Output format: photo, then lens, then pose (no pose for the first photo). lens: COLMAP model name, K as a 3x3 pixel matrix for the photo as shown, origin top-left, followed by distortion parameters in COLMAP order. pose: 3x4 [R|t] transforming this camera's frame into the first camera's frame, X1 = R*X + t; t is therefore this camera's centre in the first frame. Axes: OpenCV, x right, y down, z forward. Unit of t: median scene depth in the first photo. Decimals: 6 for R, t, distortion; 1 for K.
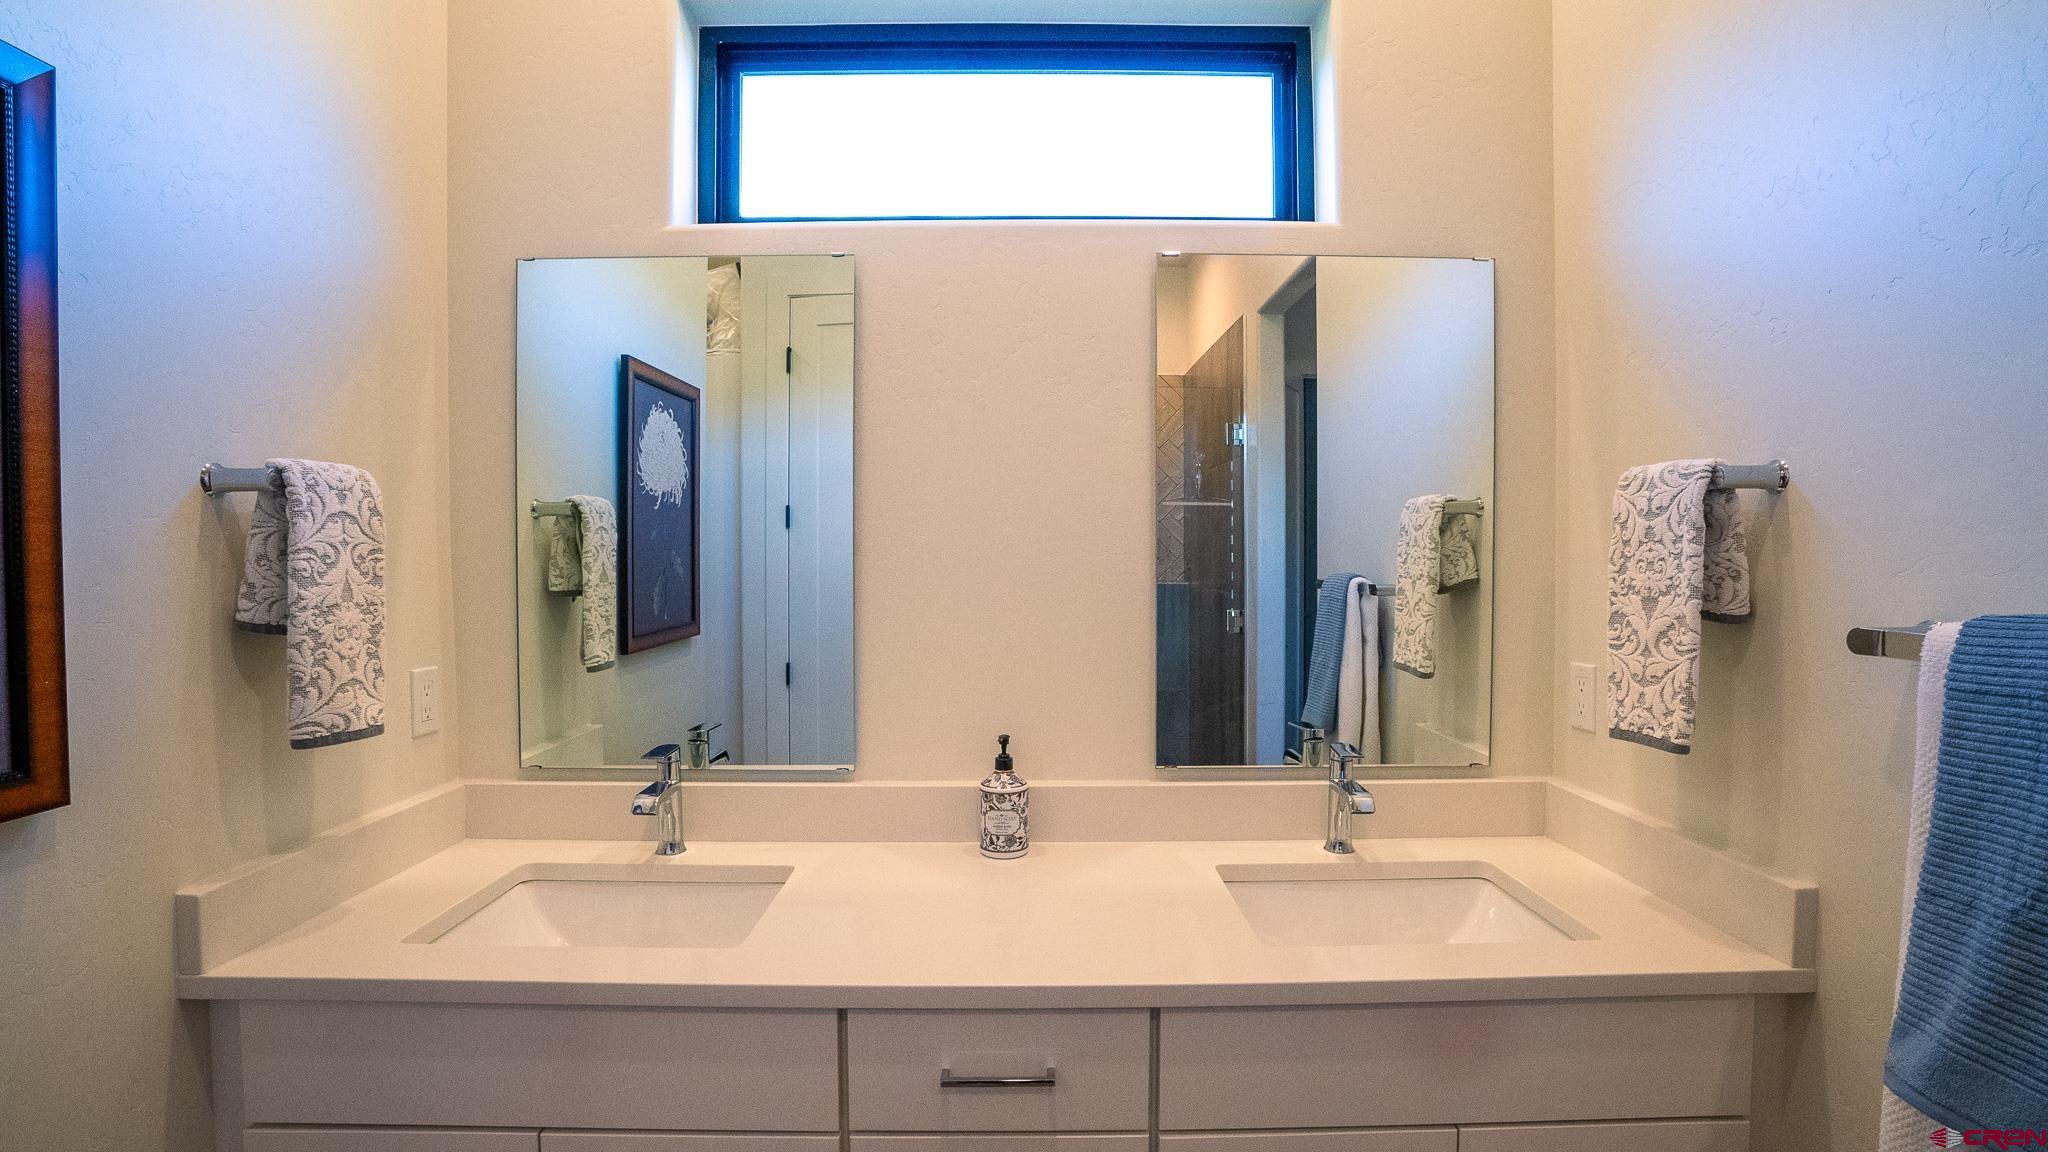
lens RADIAL K [[975.9, 0, 1039.9], [0, 975.9, 580.2], [0, 0, 1]] dist [-0.031980, 0.012568]
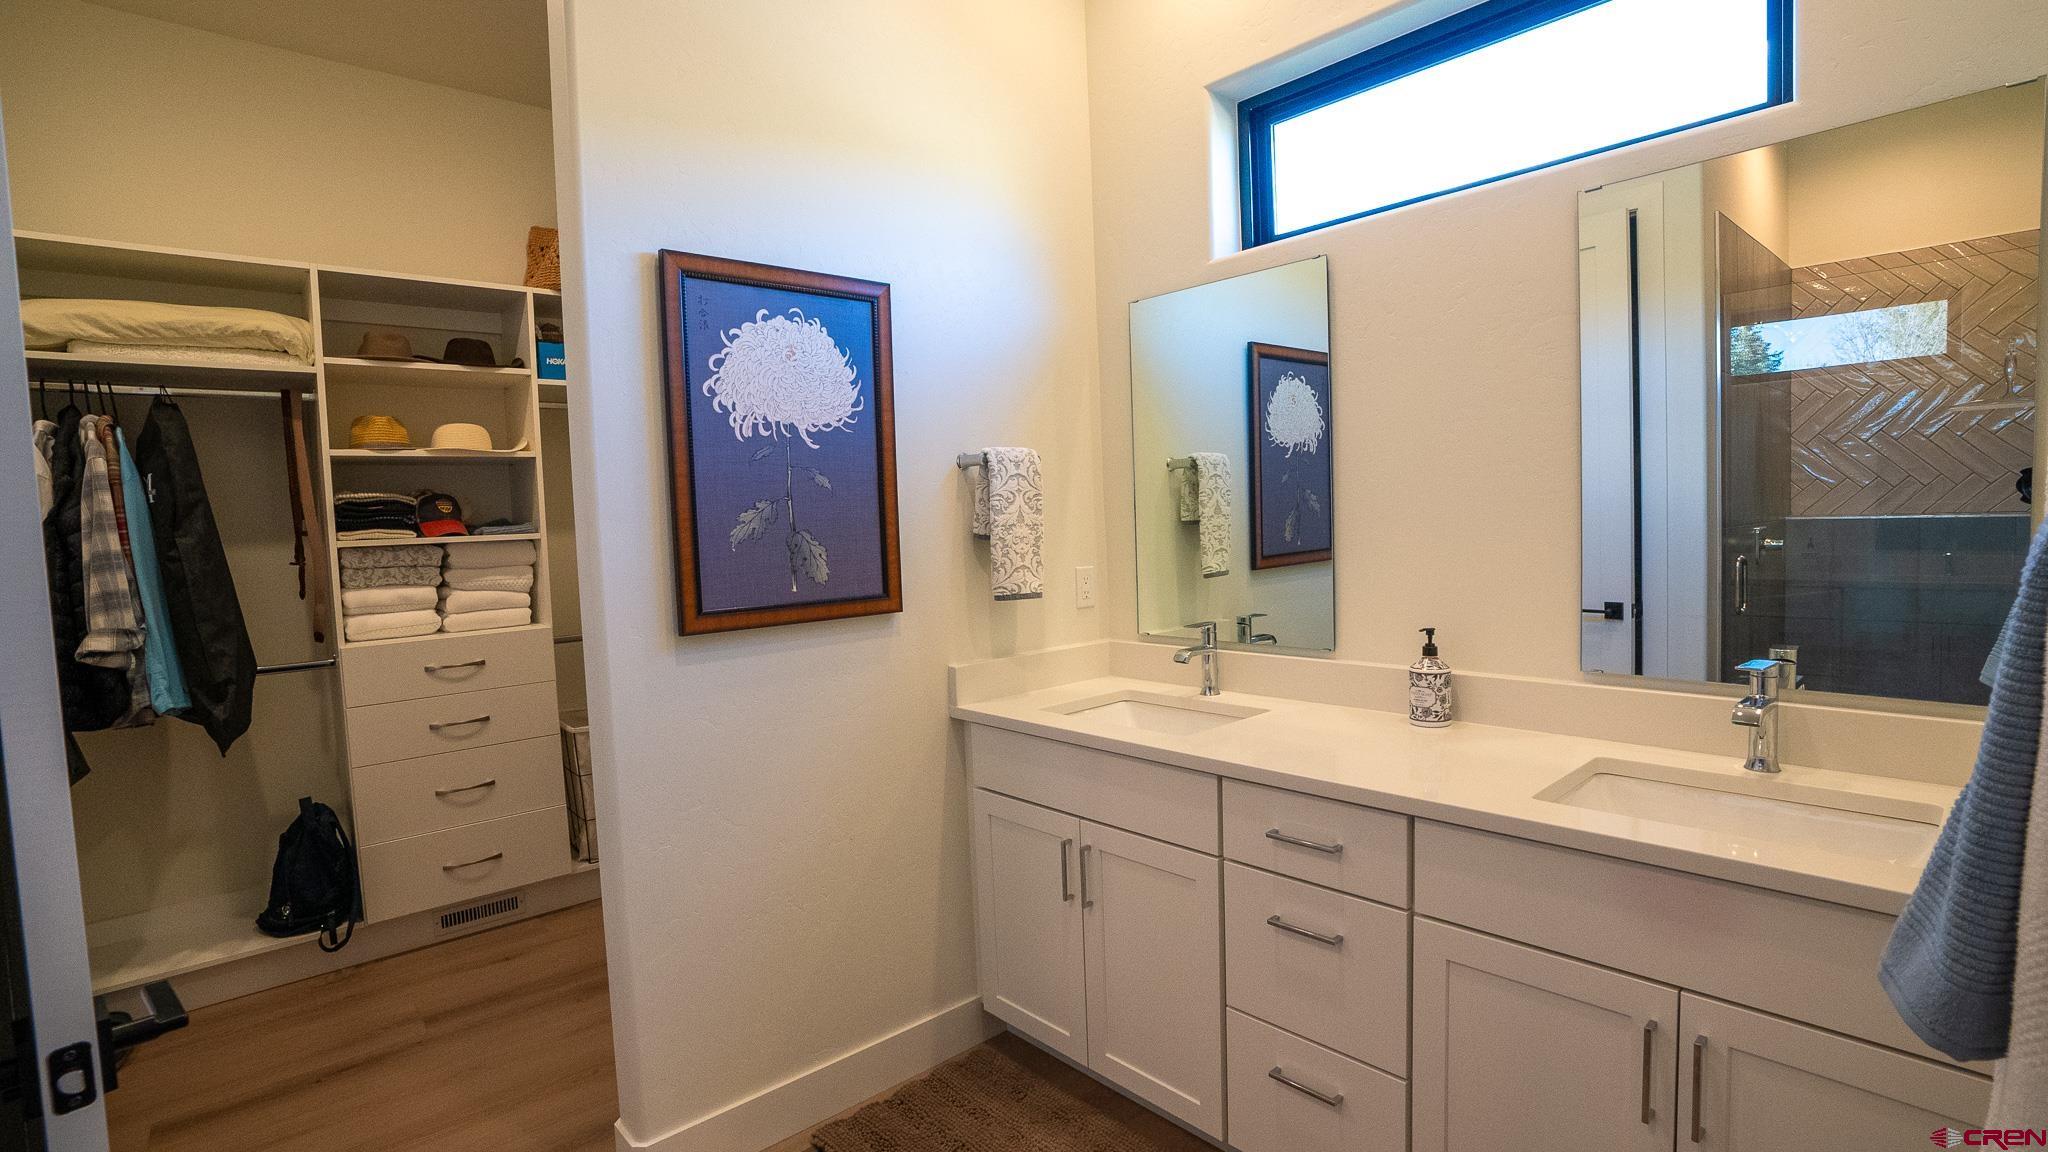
lens RADIAL K [[975.9, 0, 1002.7], [0, 975.9, 579.9], [0, 0, 1]] dist [-0.031980, 0.012568]
pose [[0.656937, 0.025350, -0.753519, 0.638284], [0.015191, 0.998787, 0.046846, 0.041598], [0.753792, -0.042222, 0.655755, -0.237085]]
